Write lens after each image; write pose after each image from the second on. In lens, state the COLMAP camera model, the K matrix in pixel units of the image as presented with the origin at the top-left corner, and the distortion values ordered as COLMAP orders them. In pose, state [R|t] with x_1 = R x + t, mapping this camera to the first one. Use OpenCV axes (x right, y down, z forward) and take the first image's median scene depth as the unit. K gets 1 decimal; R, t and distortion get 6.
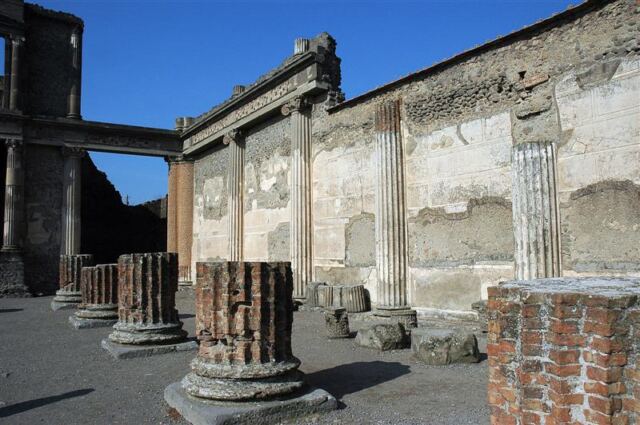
lens RADIAL K [[498.9, 0, 320.0], [0, 498.9, 212.5], [0, 0, 1]] dist [-0.179069, 0.189539]
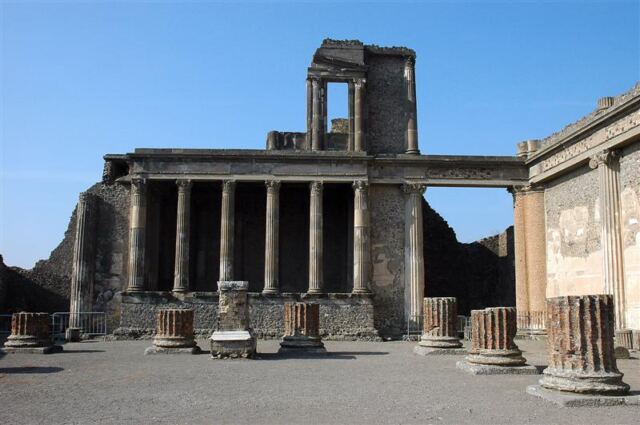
lens RADIAL K [[592.7, 0, 320.0], [0, 592.7, 212.5], [0, 0, 1]] dist [-0.123105, 0.184719]
pose [[0.858440, -0.055586, -0.509893, -0.085985], [0.024112, 0.997385, -0.068136, -0.004862], [0.512347, 0.046196, 0.857535, -0.096912]]
